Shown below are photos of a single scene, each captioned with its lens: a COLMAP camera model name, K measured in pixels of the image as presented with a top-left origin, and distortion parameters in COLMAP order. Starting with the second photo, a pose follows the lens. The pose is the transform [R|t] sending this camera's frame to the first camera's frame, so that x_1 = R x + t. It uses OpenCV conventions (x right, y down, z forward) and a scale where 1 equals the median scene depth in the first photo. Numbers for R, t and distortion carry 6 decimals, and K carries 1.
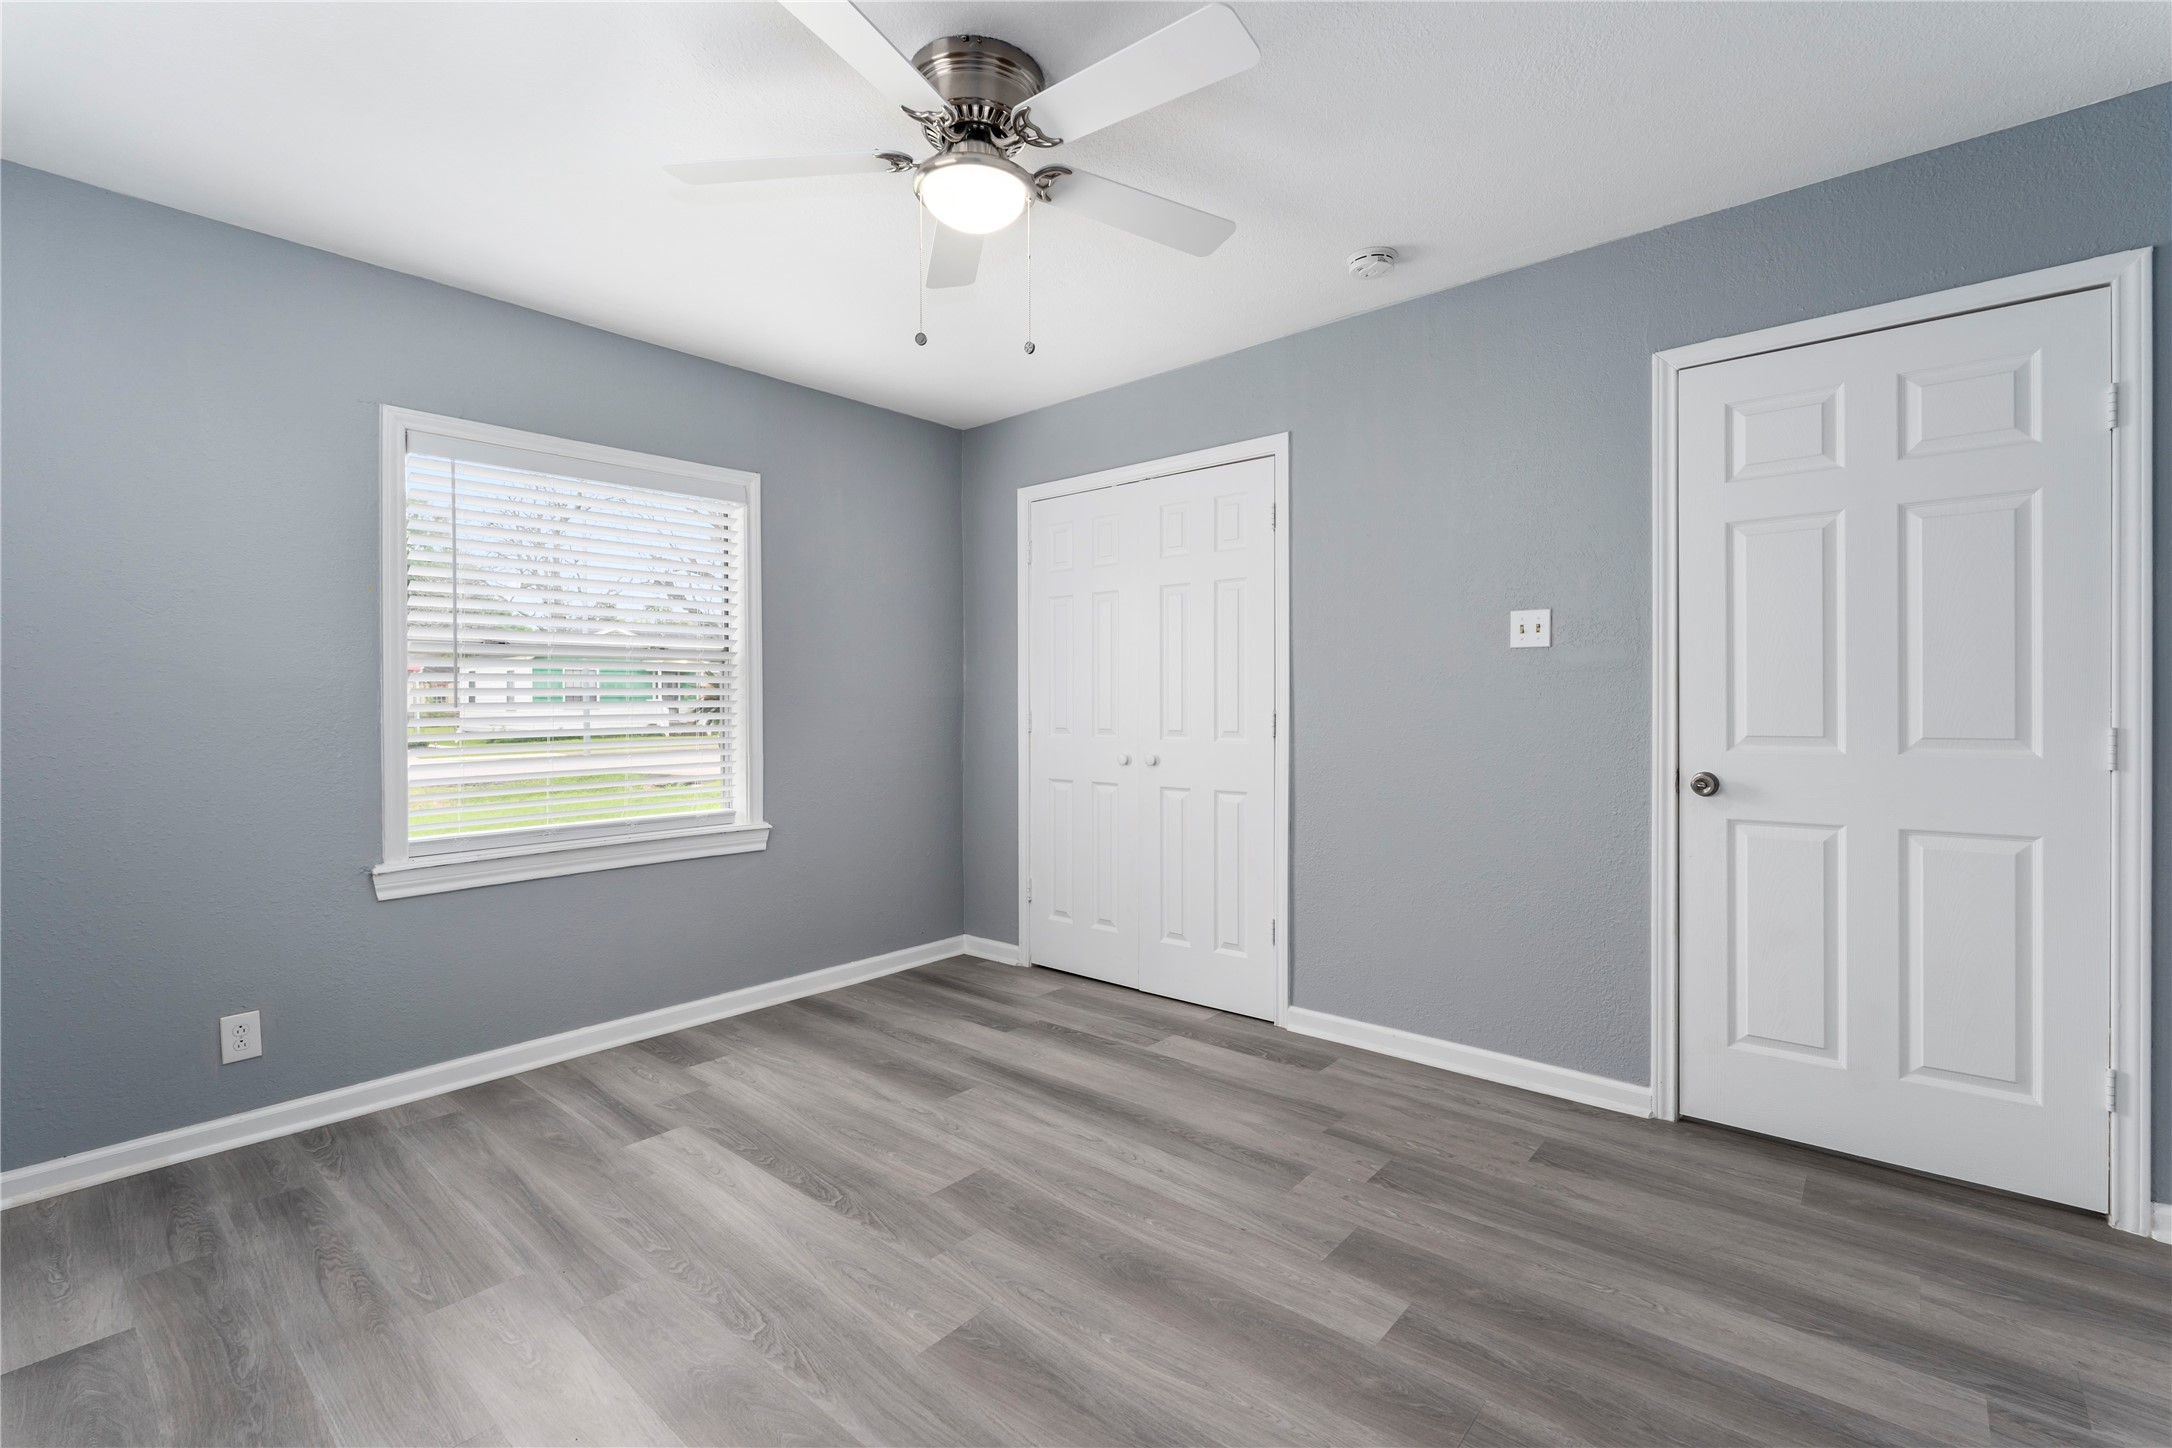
lens RADIAL K [[959.8, 0, 1098.1], [0, 959.8, 713.1], [0, 0, 1]] dist [0.001784, -0.001424]
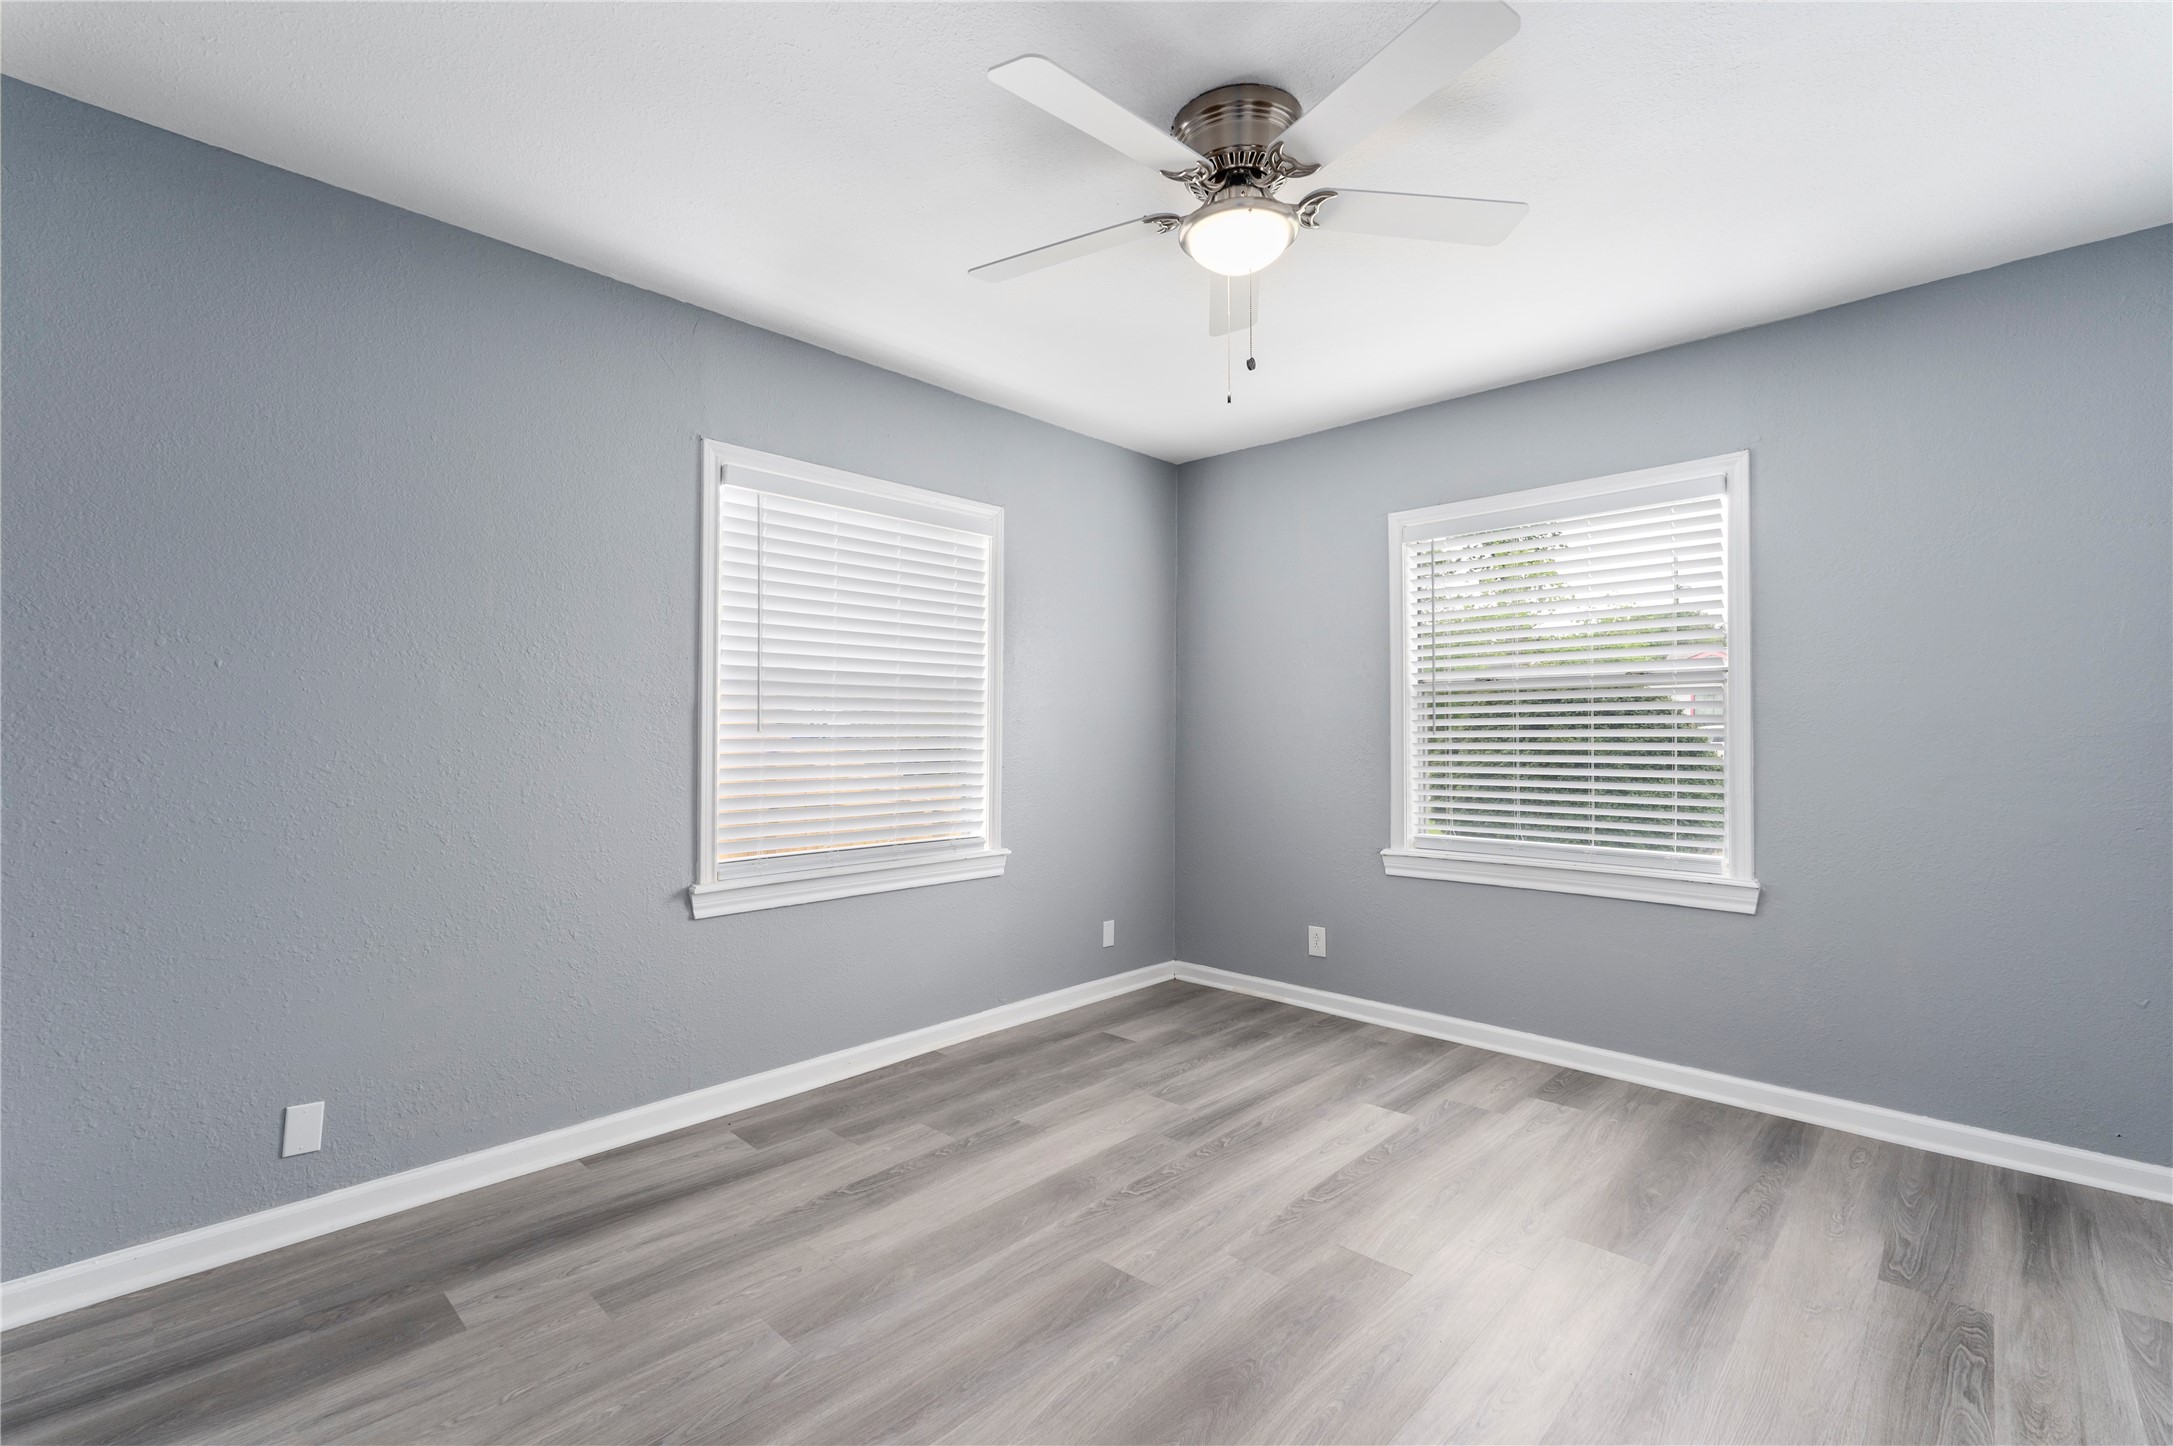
lens RADIAL K [[960.2, 0, 1090.1], [0, 960.2, 724.7], [0, 0, 1]] dist [0.001784, -0.001424]
pose [[-0.064829, -0.004689, -0.997885, 0.666344], [-0.007743, 0.999961, -0.004196, -0.011099], [0.997866, 0.007454, -0.064862, 0.671058]]
